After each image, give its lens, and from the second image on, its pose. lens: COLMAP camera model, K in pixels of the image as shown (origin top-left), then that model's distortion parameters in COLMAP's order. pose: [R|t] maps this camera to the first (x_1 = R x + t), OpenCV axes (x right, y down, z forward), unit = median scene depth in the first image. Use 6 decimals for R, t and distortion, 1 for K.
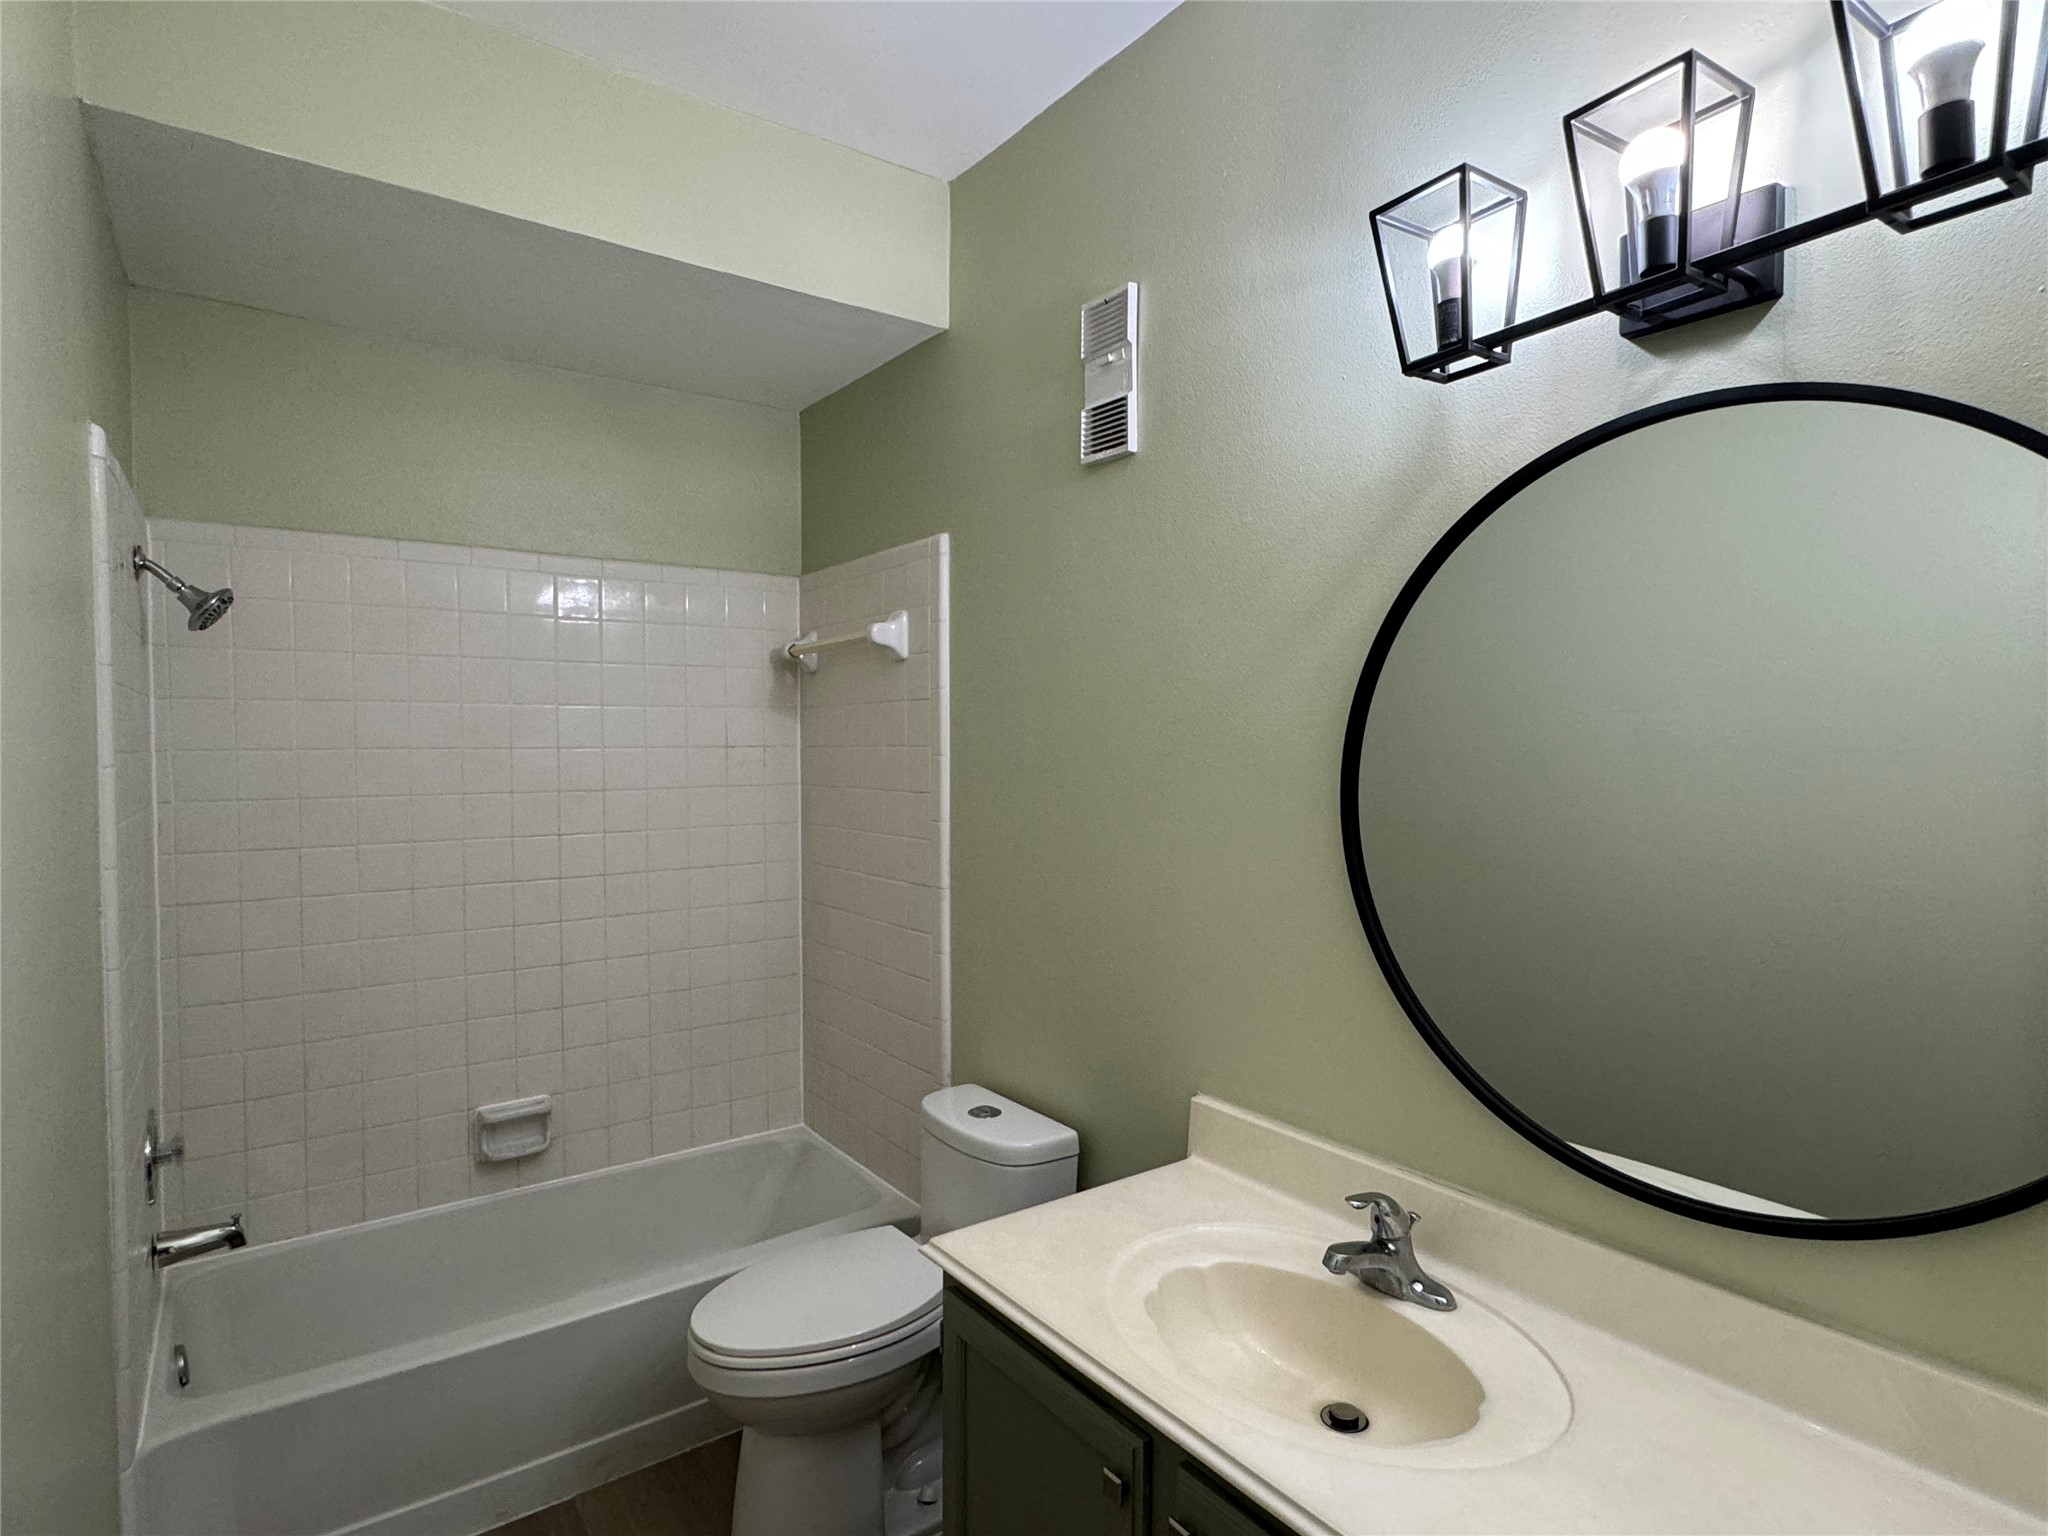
lens RADIAL K [[1086.7, 0, 1026.8], [0, 1086.7, 766.4], [0, 0, 1]] dist [0.170529, -0.000007]
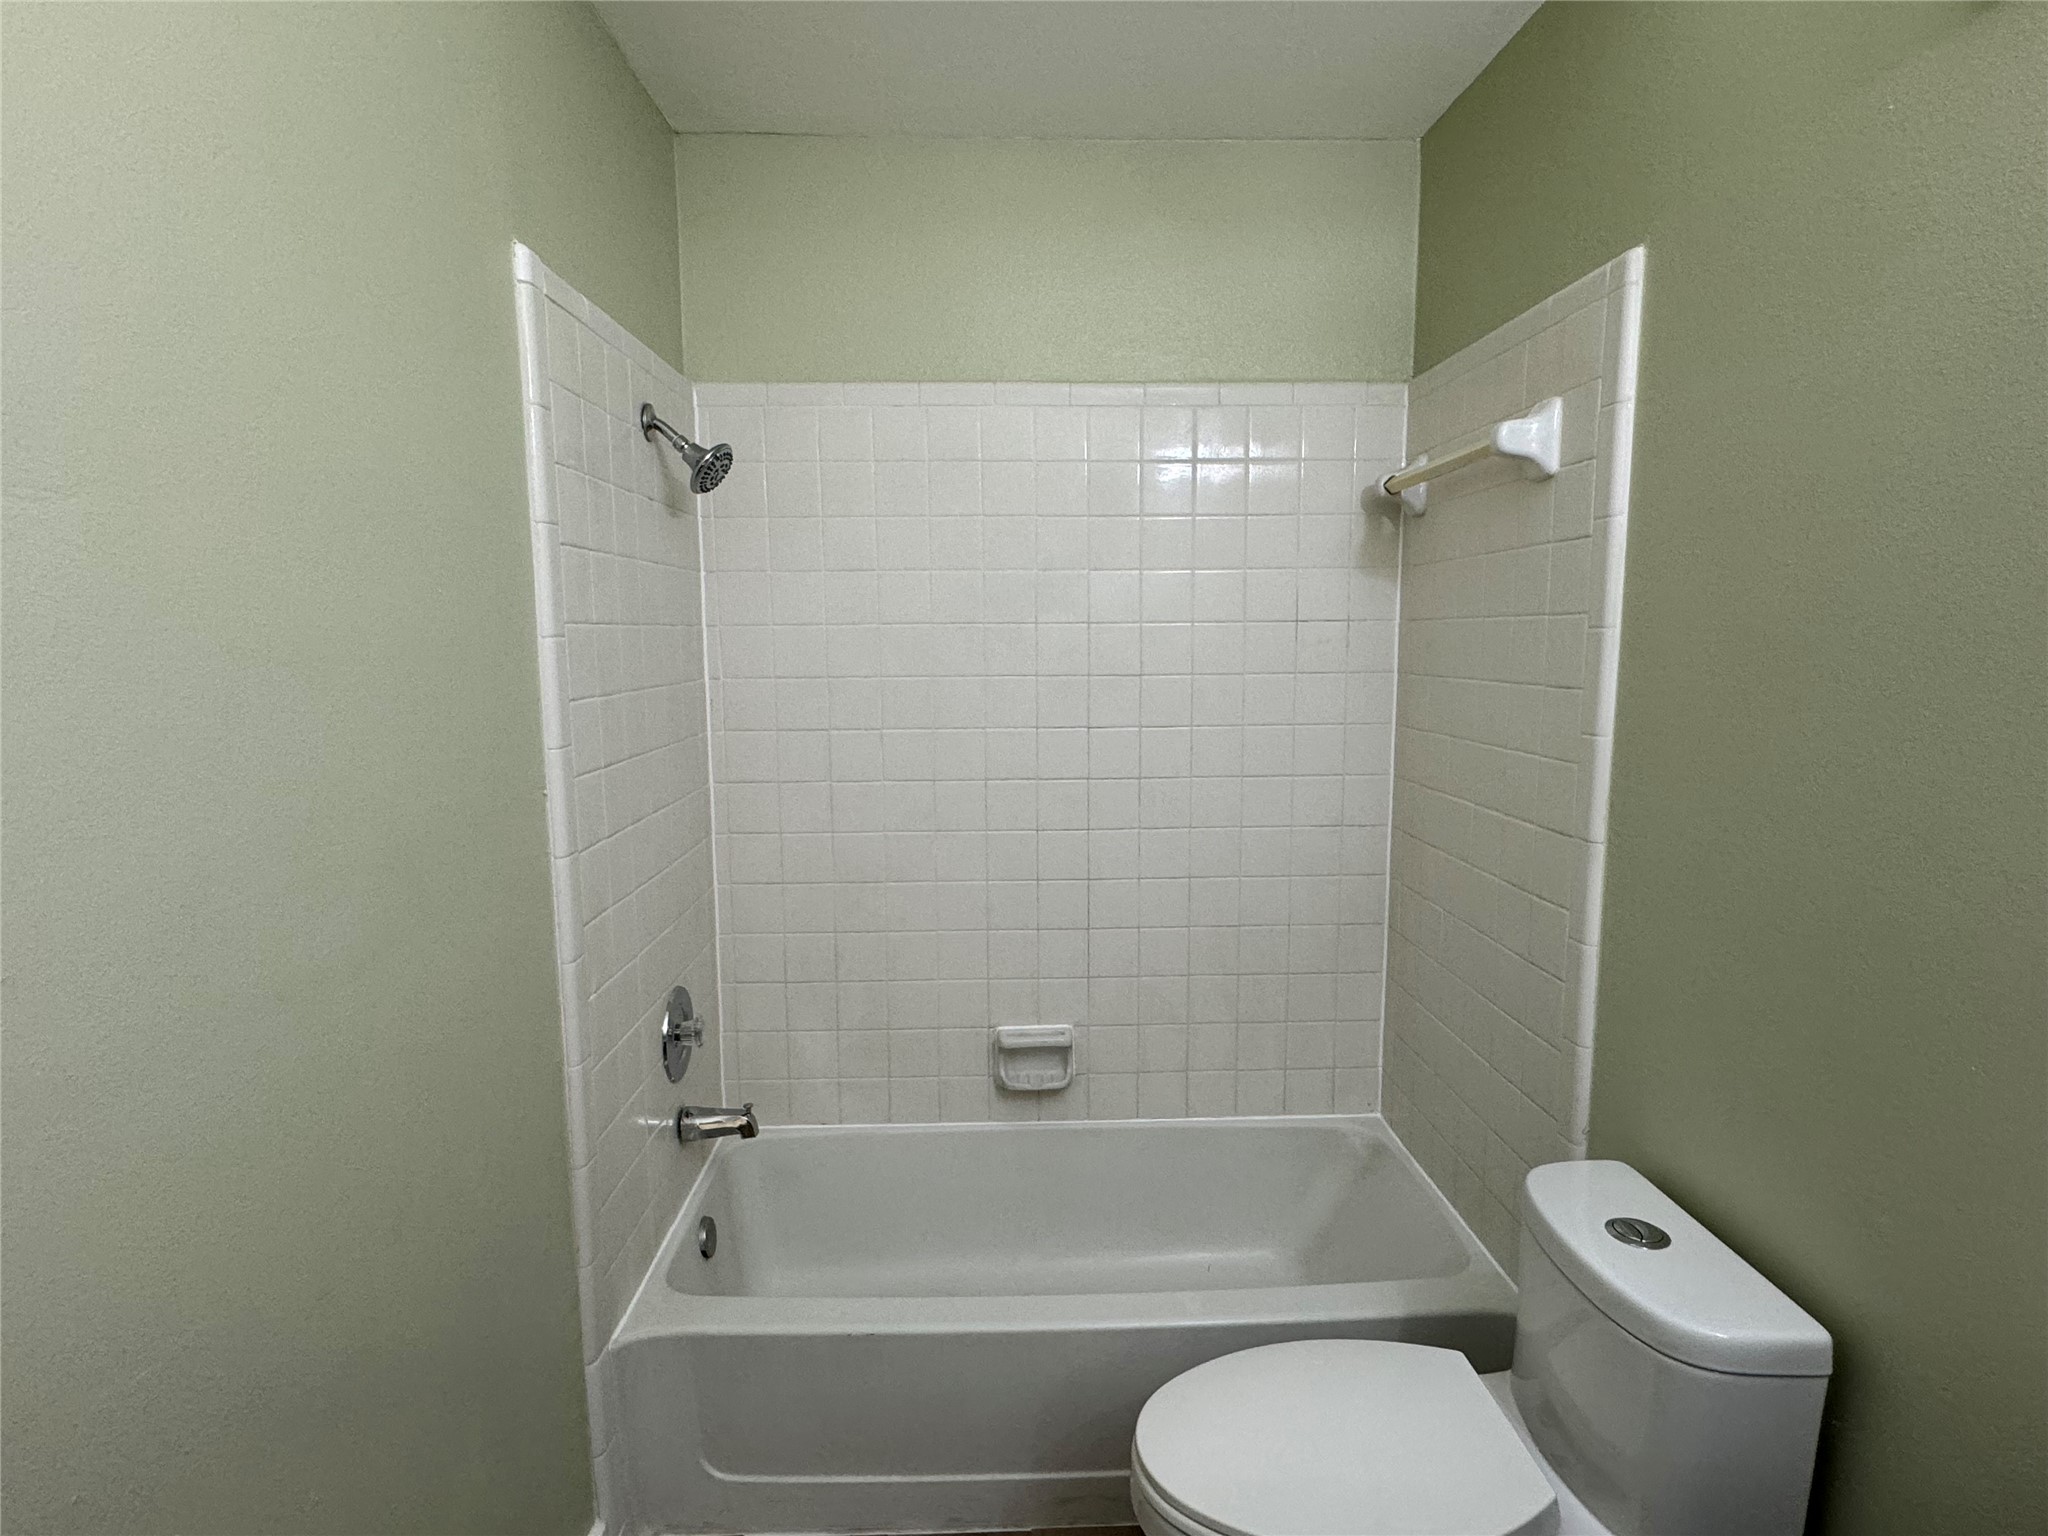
lens RADIAL K [[1066.2, 0, 1028.6], [0, 1066.2, 775.9], [0, 0, 1]] dist [-0.004934, 0.000150]
pose [[0.823654, 0.069490, -0.562820, -0.003019], [-0.006000, 0.993476, 0.113881, 0.006887], [0.567062, -0.090422, 0.818697, 0.329181]]
